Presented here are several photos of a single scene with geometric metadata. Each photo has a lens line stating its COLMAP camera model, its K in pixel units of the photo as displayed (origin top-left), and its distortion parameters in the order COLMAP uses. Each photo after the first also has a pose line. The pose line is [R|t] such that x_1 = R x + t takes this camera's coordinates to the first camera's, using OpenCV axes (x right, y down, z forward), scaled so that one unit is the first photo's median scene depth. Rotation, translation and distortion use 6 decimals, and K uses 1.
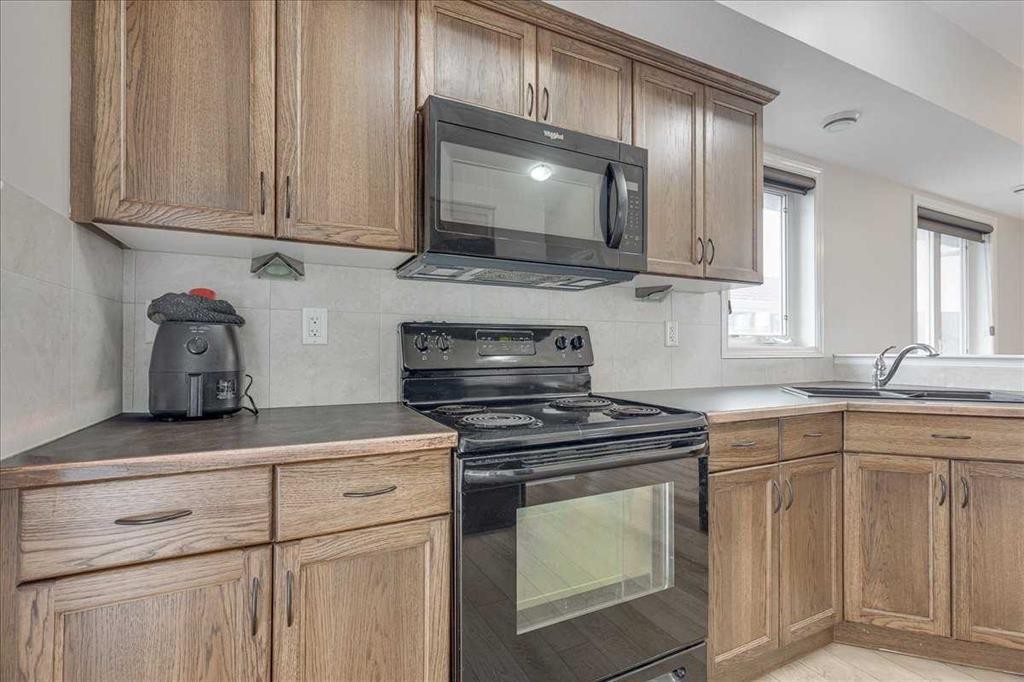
lens RADIAL K [[463.6, 0, 515.6], [0, 463.6, 360.4], [0, 0, 1]] dist [-0.000409, -0.000022]
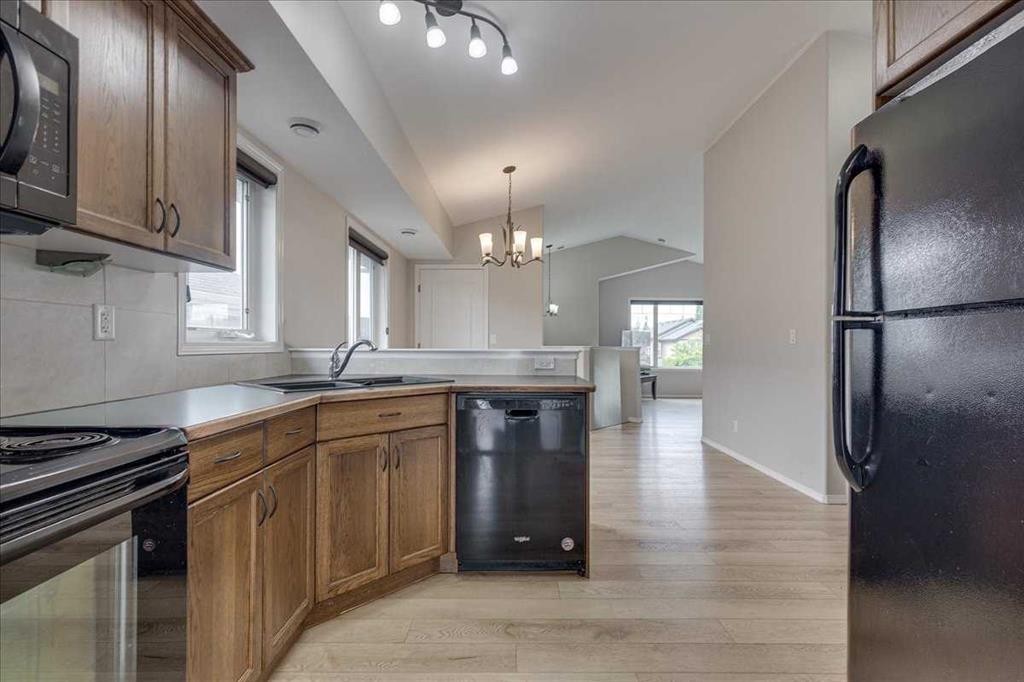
lens RADIAL K [[455.4, 0, 512.2], [0, 455.4, 344.4], [0, 0, 1]] dist [-0.000640, 0.000066]
pose [[0.448025, 0.001540, 0.894020, -0.012313], [0.019343, 0.999748, -0.011416, -0.004155], [-0.893812, 0.022408, 0.447882, 0.141050]]
